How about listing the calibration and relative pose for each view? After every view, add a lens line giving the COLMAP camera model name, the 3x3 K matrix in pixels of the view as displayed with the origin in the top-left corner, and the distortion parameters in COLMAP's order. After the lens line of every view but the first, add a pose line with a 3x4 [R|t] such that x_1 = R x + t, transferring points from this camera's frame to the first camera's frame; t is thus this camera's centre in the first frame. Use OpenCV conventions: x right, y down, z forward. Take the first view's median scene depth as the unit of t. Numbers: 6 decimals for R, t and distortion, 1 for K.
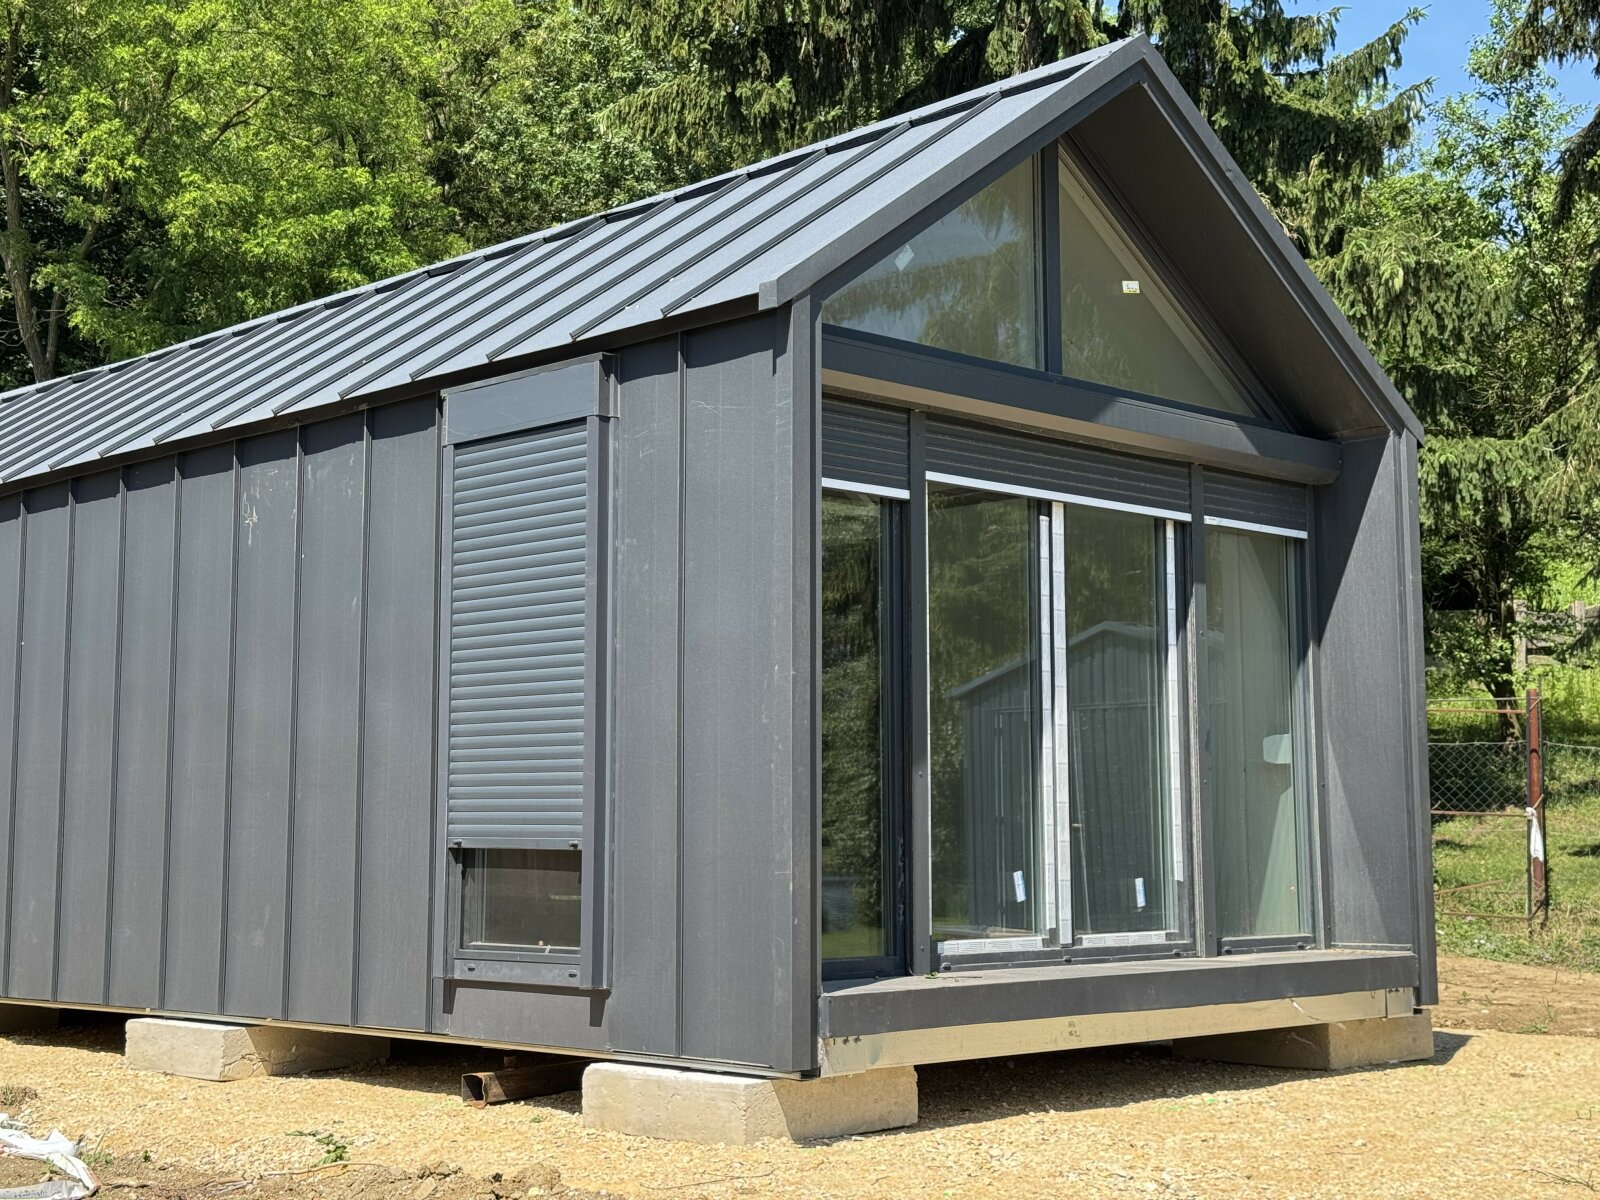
lens RADIAL K [[2219.1, 0, 794.0], [0, 2219.1, 585.3], [0, 0, 1]] dist [0.093644, 0.000000]
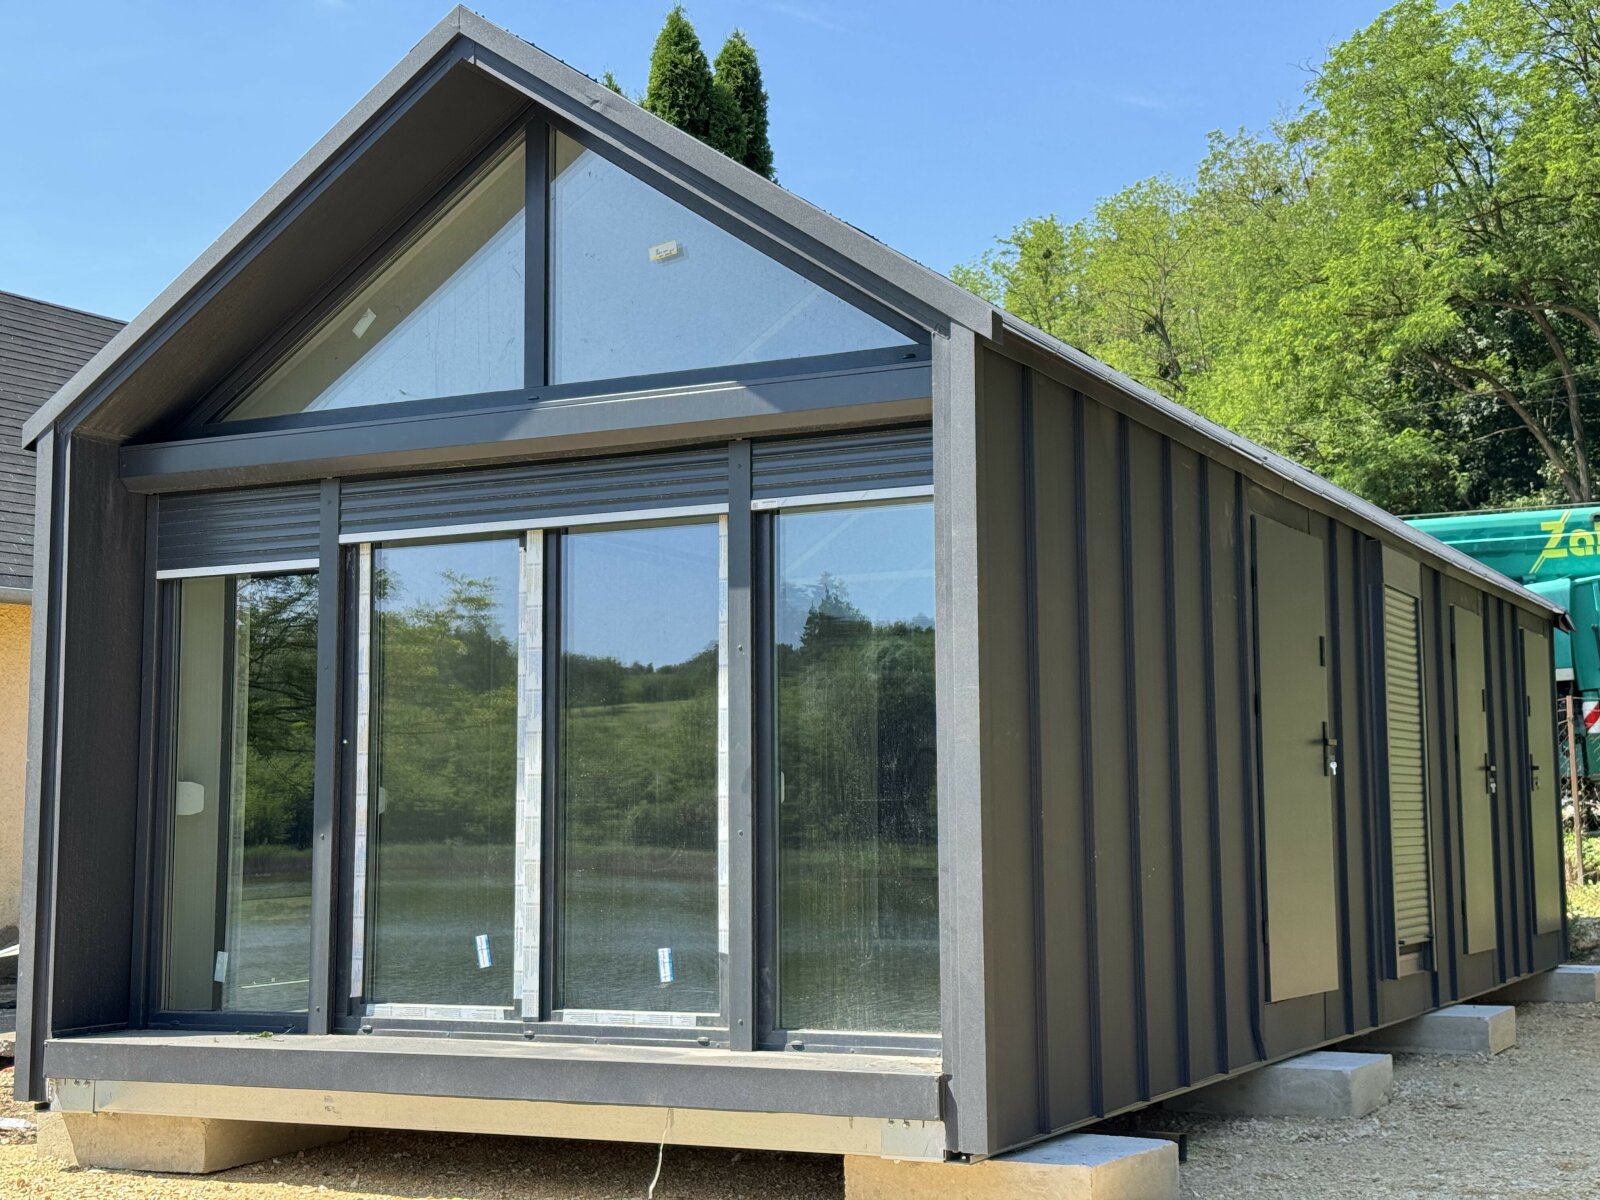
lens RADIAL K [[2219.1, 0, 806.9], [0, 2219.1, 593.1], [0, 0, 1]] dist [0.093644, 0.000000]
pose [[0.324229, -0.101737, -0.940492, 1.051165], [0.112941, 0.991252, -0.068292, 0.065939], [0.939213, -0.084078, 0.332882, 0.836413]]
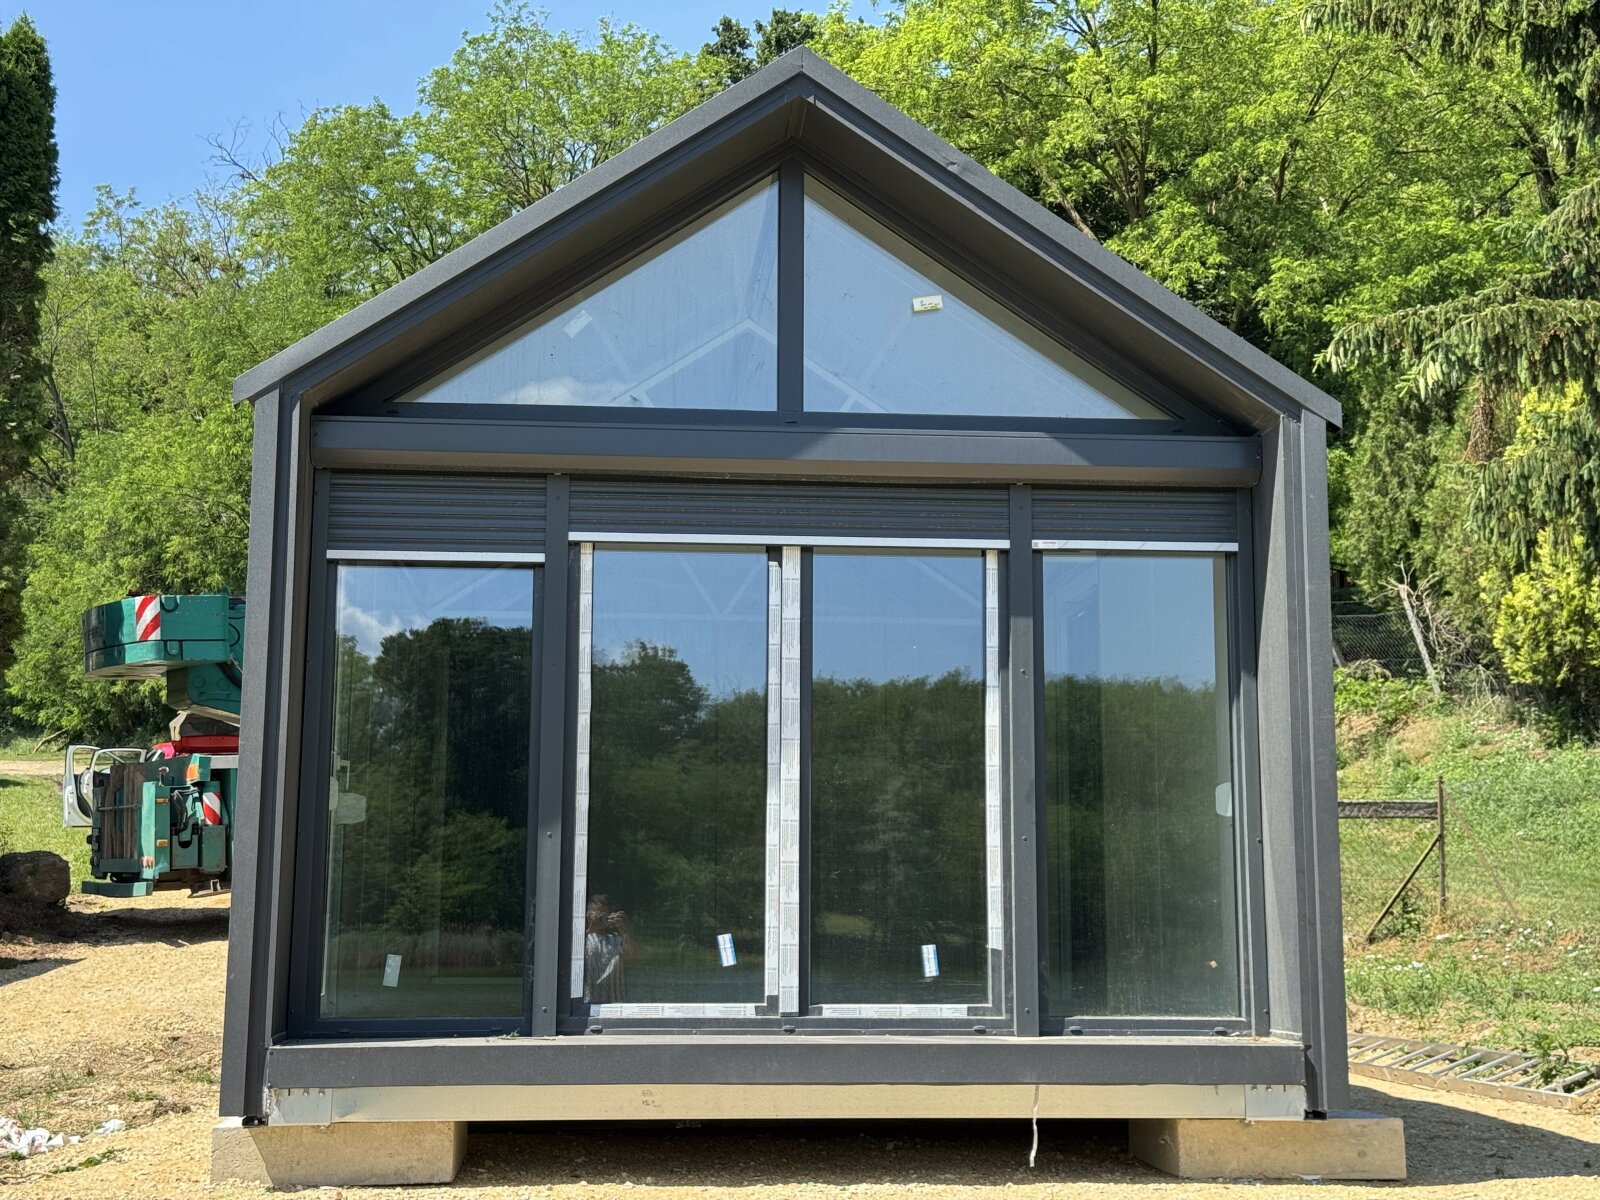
lens RADIAL K [[2219.1, 0, 807.4], [0, 2219.1, 582.6], [0, 0, 1]] dist [0.093644, 0.000000]
pose [[0.773233, -0.087712, -0.628026, 0.752020], [0.064805, 0.996132, -0.059334, 0.036793], [0.630801, 0.005180, 0.775927, 0.278764]]
